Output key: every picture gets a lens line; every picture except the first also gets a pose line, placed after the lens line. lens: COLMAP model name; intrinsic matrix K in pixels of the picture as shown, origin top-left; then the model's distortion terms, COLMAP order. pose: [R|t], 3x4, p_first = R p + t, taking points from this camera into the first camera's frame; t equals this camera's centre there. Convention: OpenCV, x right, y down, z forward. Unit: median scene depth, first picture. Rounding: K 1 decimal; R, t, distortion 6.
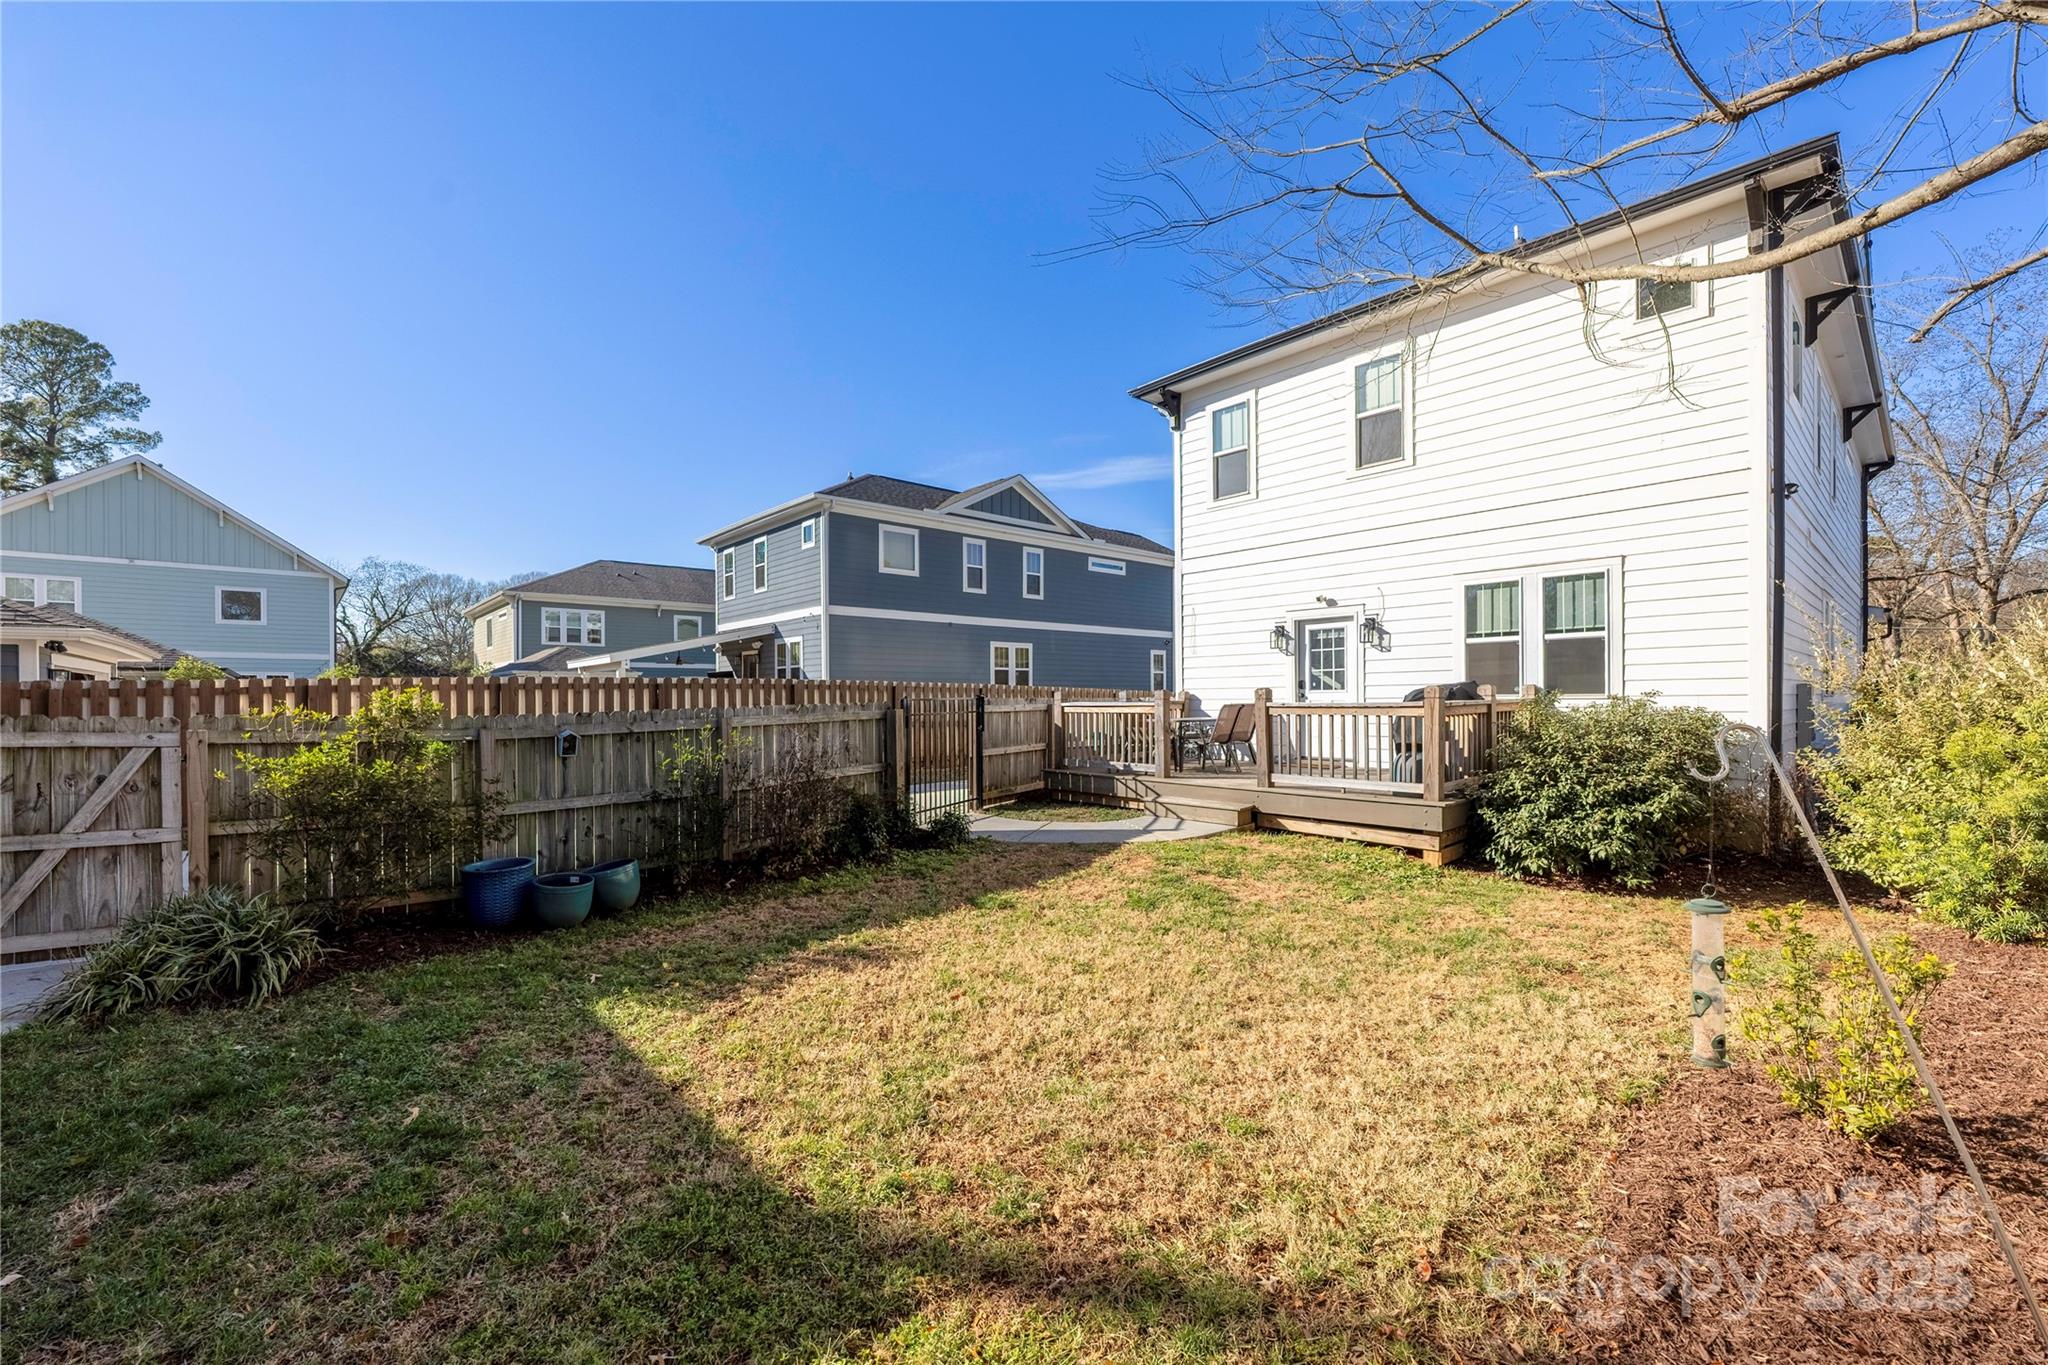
lens RADIAL K [[829.9, 0, 1022.2], [0, 829.9, 700.0], [0, 0, 1]] dist [-0.002864, -0.000096]
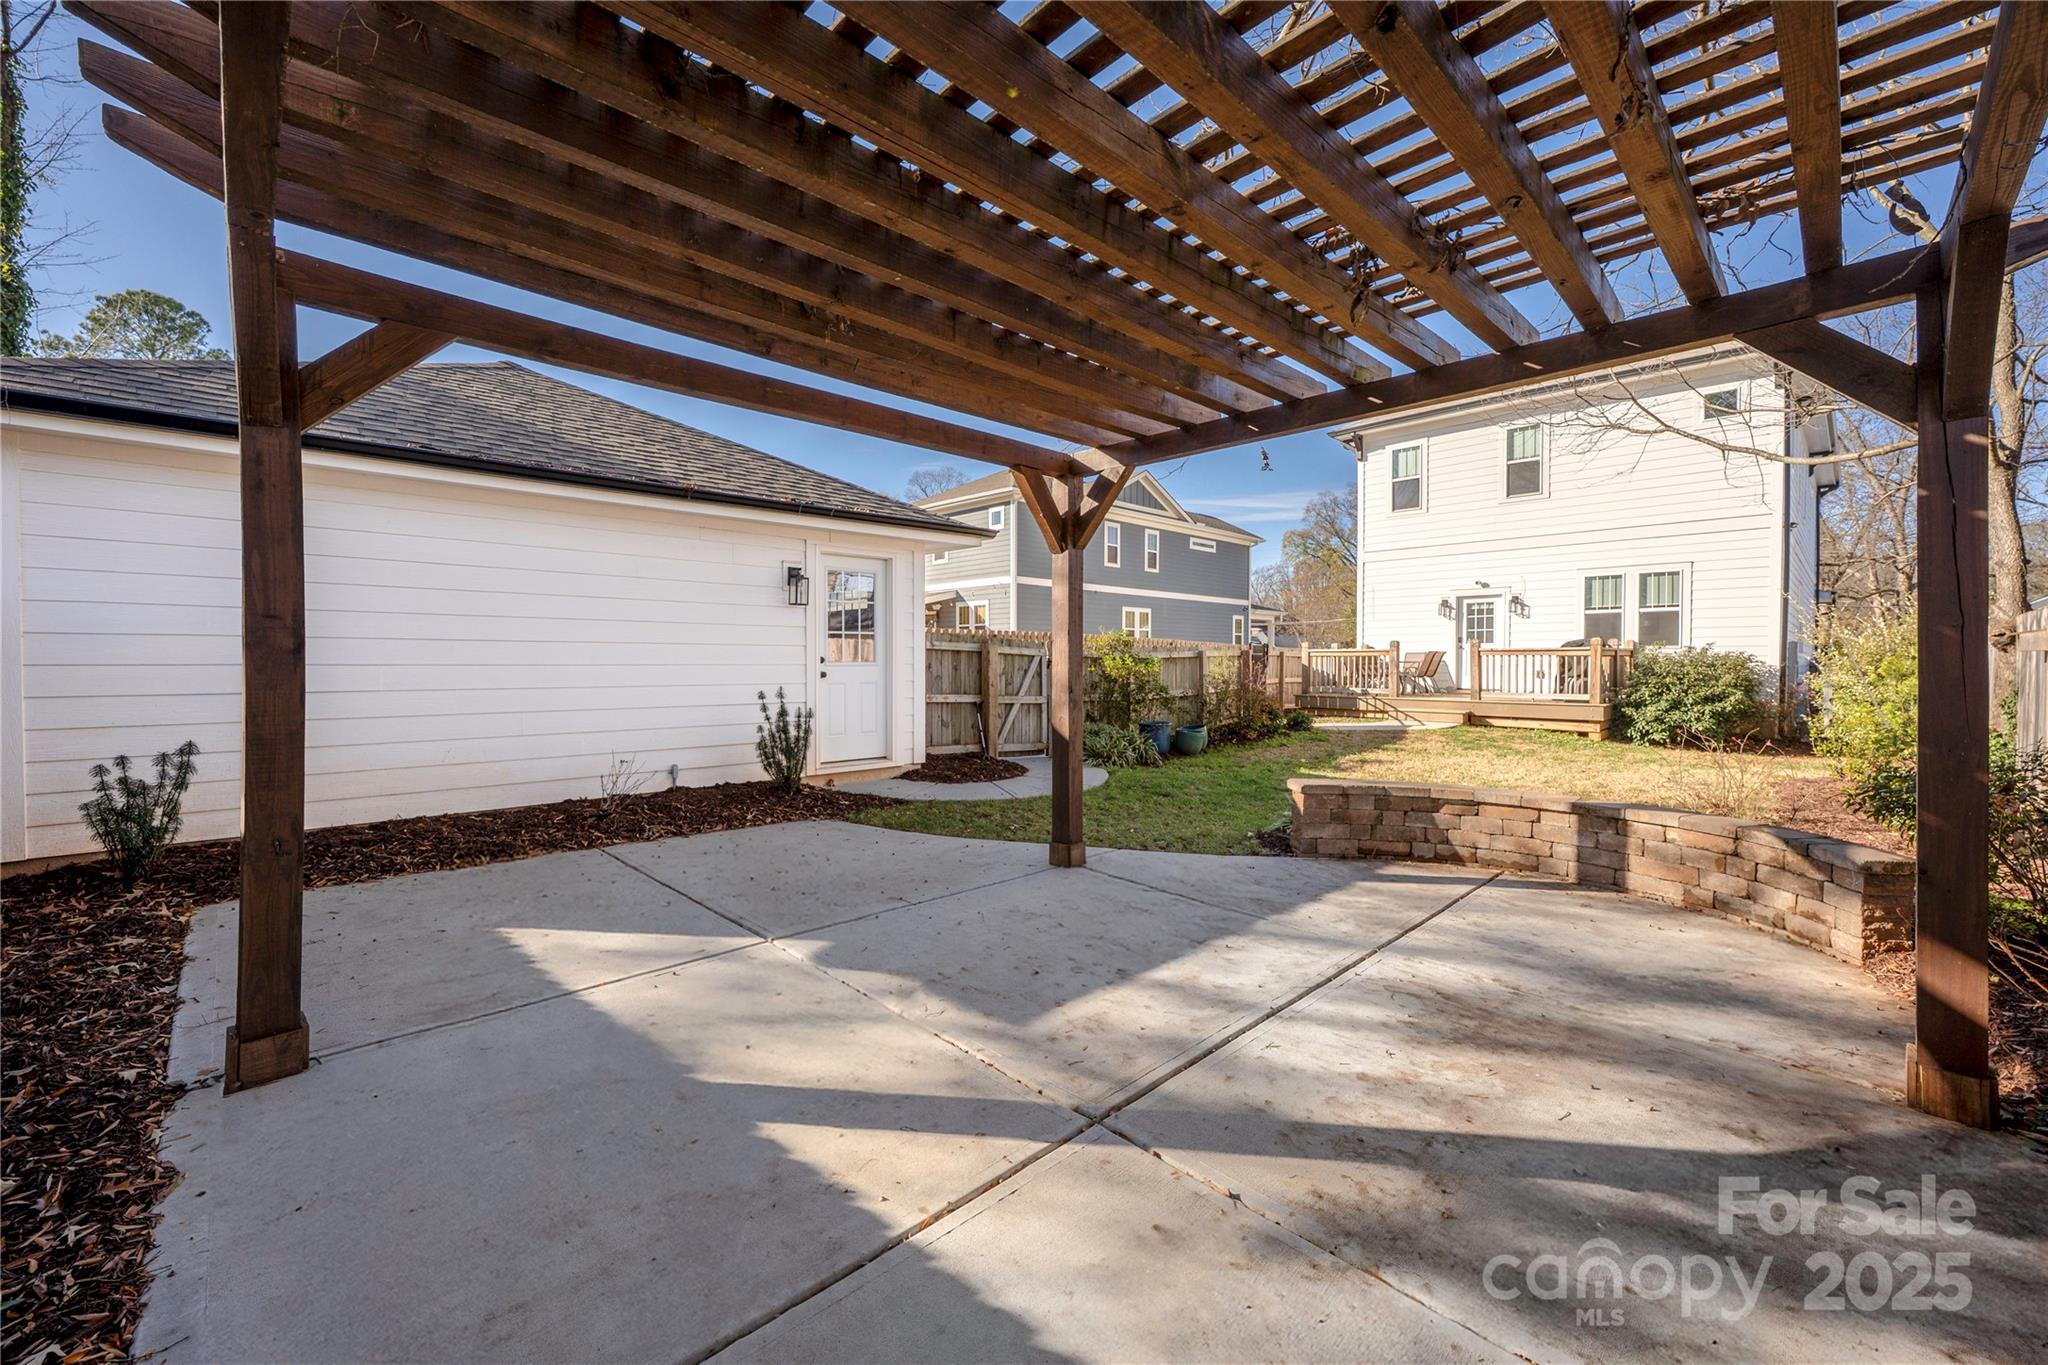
lens RADIAL K [[820.1, 0, 1019.2], [0, 820.1, 672.1], [0, 0, 1]] dist [-0.002957, -0.000070]
pose [[0.999191, 0.010047, 0.038947, -0.543202], [-0.010463, 0.999890, 0.010491, 0.034601], [-0.038838, -0.010890, 0.999186, -0.466204]]
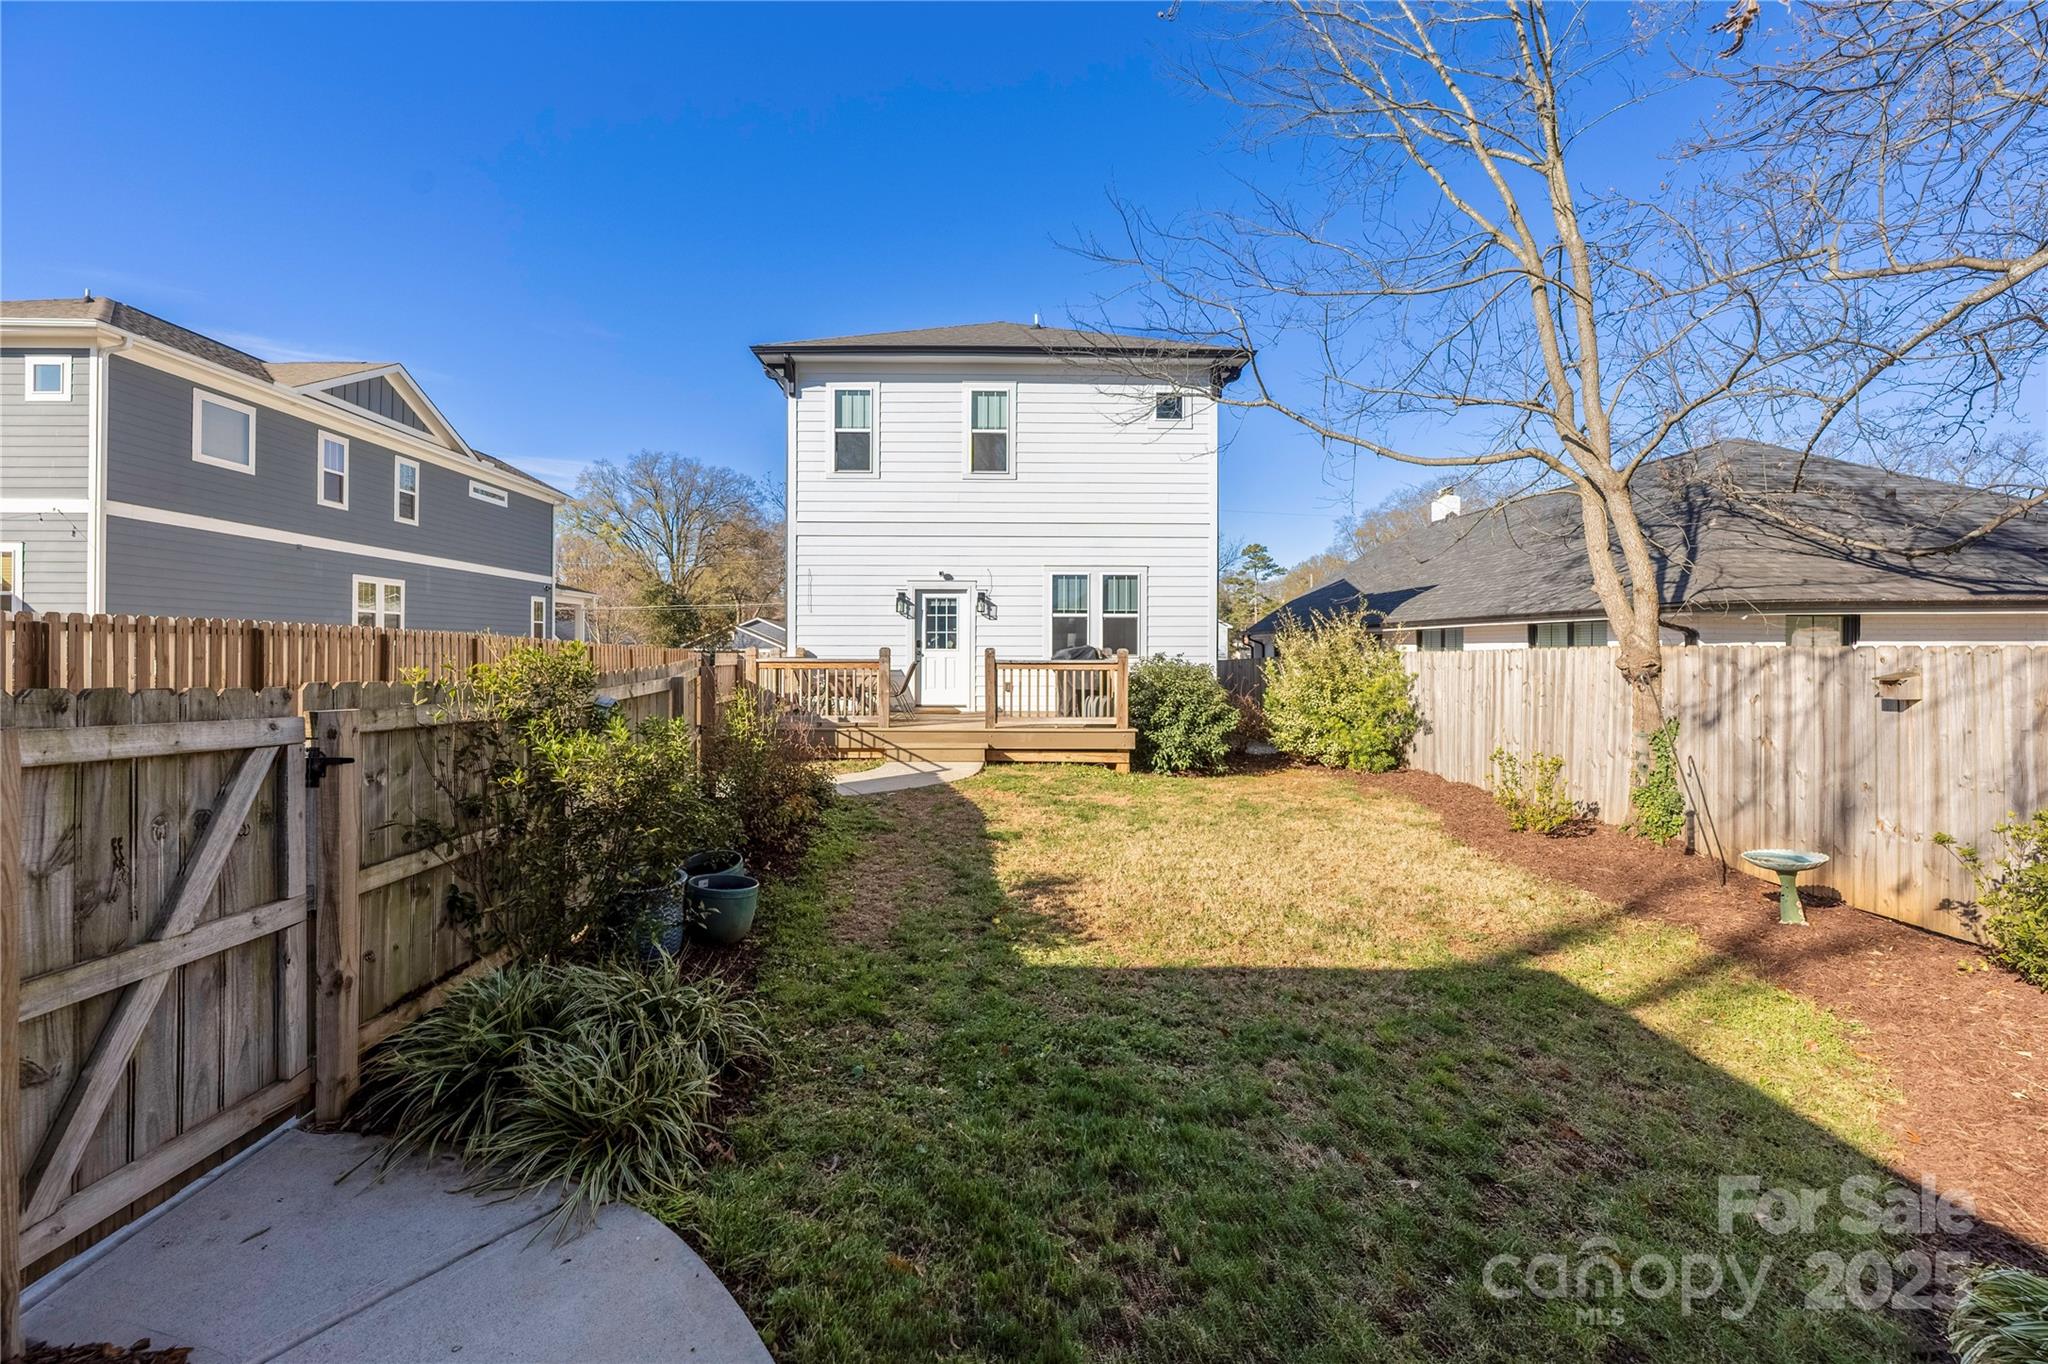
lens RADIAL K [[842.0, 0, 992.6], [0, 842.0, 646.9], [0, 0, 1]] dist [-0.004361, -0.000363]
pose [[0.656158, 0.013585, 0.754501, -0.531236], [-0.007625, 0.999906, -0.011373, -0.001461], [-0.754585, 0.001709, 0.656201, 0.144336]]
